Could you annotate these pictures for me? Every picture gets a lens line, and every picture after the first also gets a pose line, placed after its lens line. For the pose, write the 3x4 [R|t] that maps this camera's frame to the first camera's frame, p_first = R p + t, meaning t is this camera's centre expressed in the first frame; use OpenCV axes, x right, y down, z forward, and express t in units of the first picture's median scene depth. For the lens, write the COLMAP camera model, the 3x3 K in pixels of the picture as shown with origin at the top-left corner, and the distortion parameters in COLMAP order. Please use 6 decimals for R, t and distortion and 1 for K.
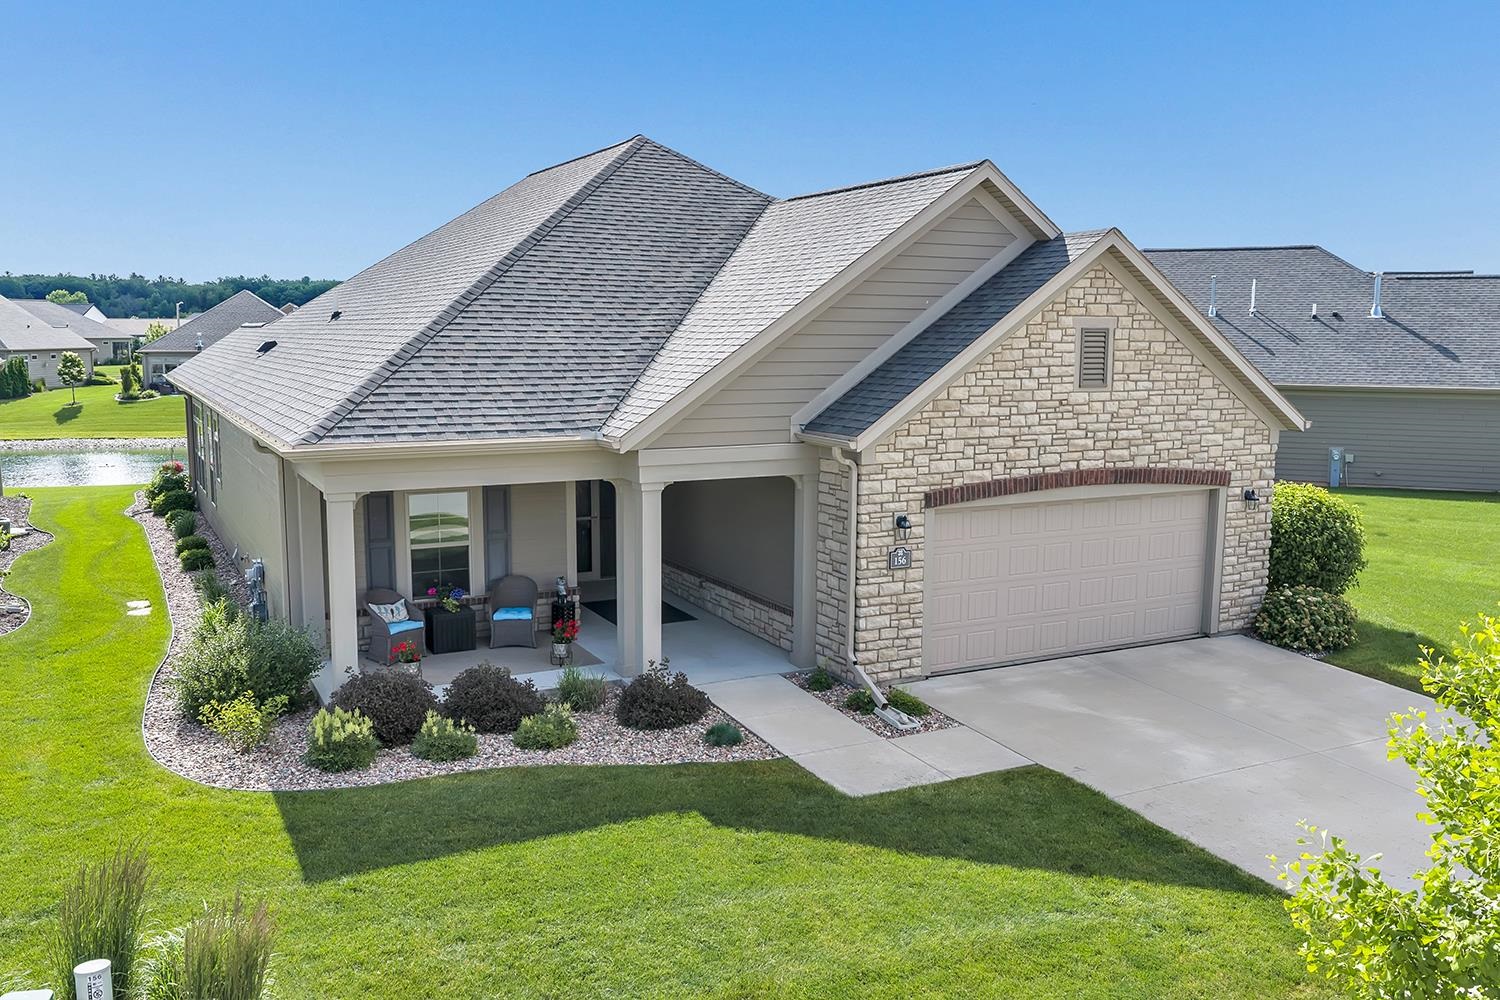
lens RADIAL K [[1282.6, 0, 746.3], [0, 1282.6, 499.1], [0, 0, 1]] dist [0.030489, -0.005130]
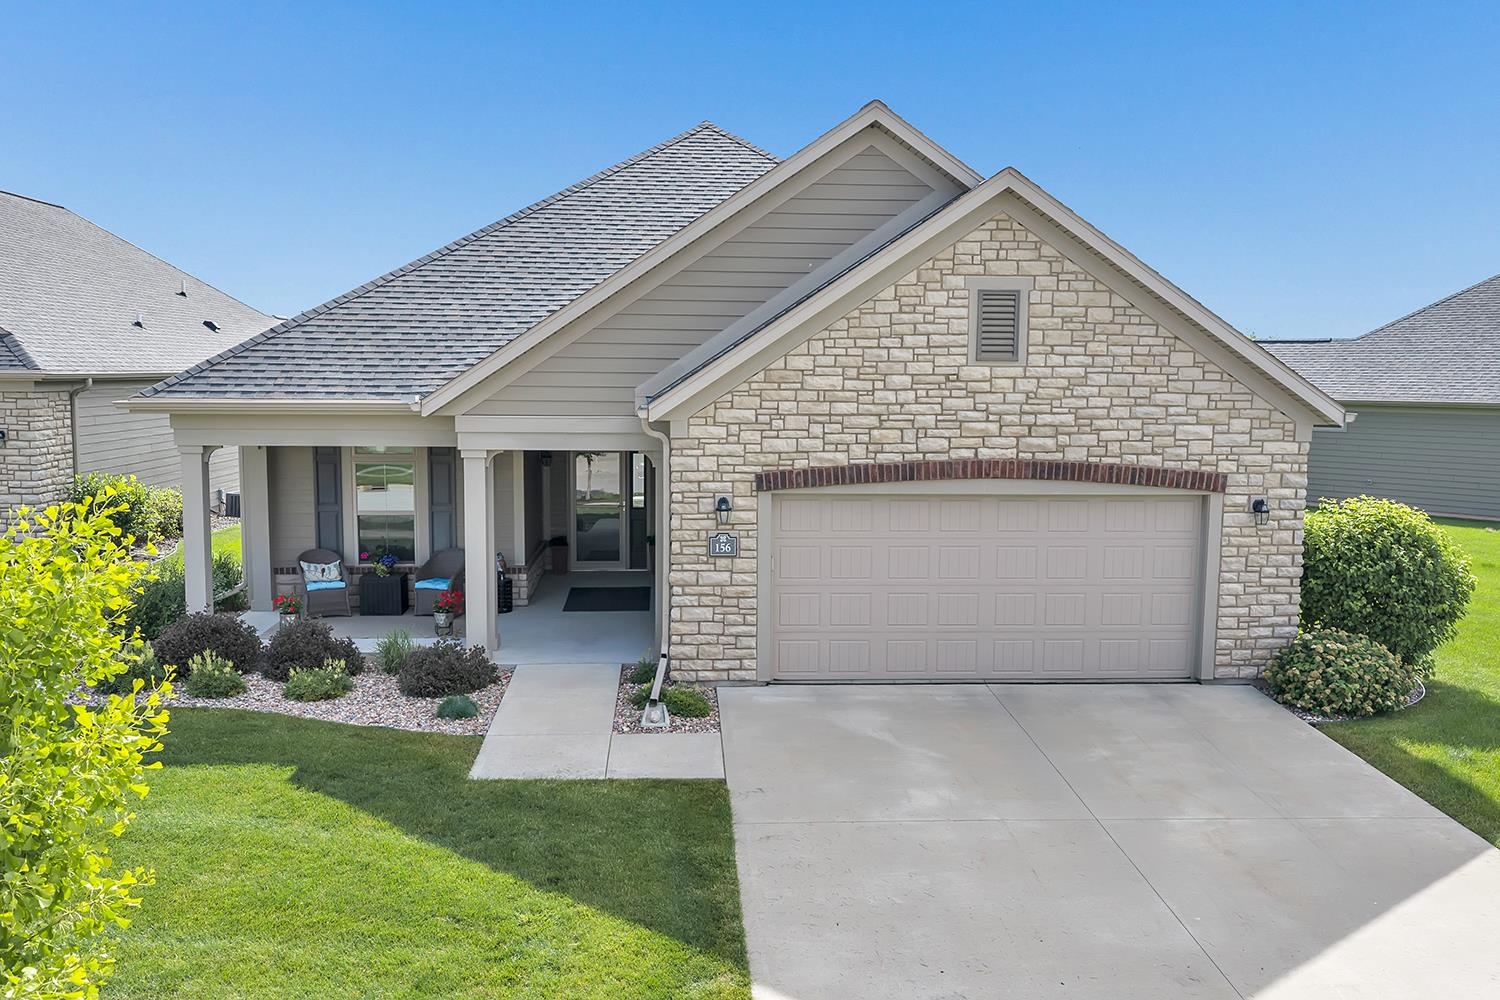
lens RADIAL K [[1282.6, 0, 748.9], [0, 1282.6, 504.0], [0, 0, 1]] dist [0.030489, -0.005130]
pose [[0.905983, 0.045681, -0.420843, 0.489404], [-0.058748, 0.998108, -0.018130, 0.031120], [0.419218, 0.041149, 0.906952, 0.183041]]
